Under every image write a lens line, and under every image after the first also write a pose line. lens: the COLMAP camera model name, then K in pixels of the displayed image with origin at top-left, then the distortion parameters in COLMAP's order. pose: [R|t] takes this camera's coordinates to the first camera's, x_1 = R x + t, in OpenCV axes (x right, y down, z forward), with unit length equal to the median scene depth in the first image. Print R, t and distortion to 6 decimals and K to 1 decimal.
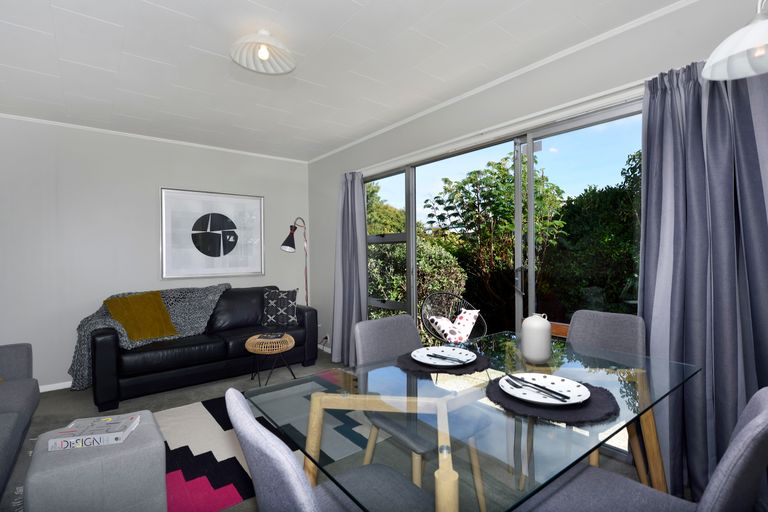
lens RADIAL K [[372.8, 0, 384.2], [0, 372.8, 253.6], [0, 0, 1]] dist [-0.025223, -0.001908]
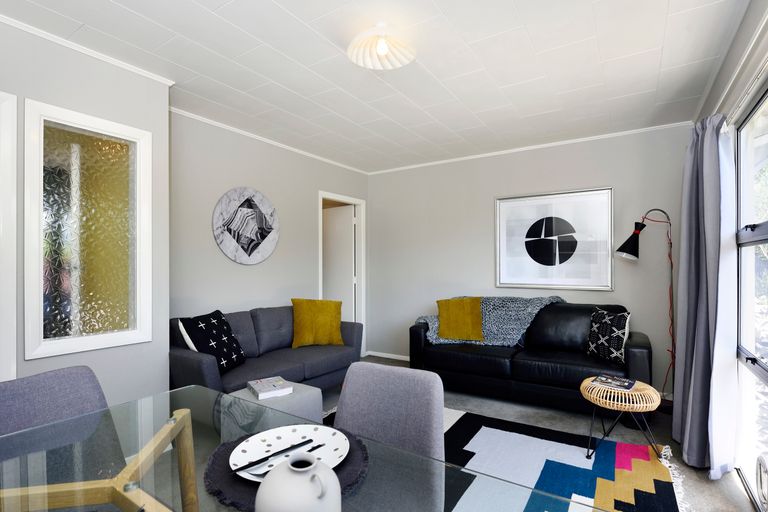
lens RADIAL K [[372.8, 0, 387.1], [0, 372.8, 259.6], [0, 0, 1]] dist [-0.025223, -0.001908]
pose [[0.323888, 0.000135, -0.946095, 0.276052], [0.005144, 0.999985, 0.001904, -0.009764], [0.946081, -0.005483, 0.323883, 0.345621]]
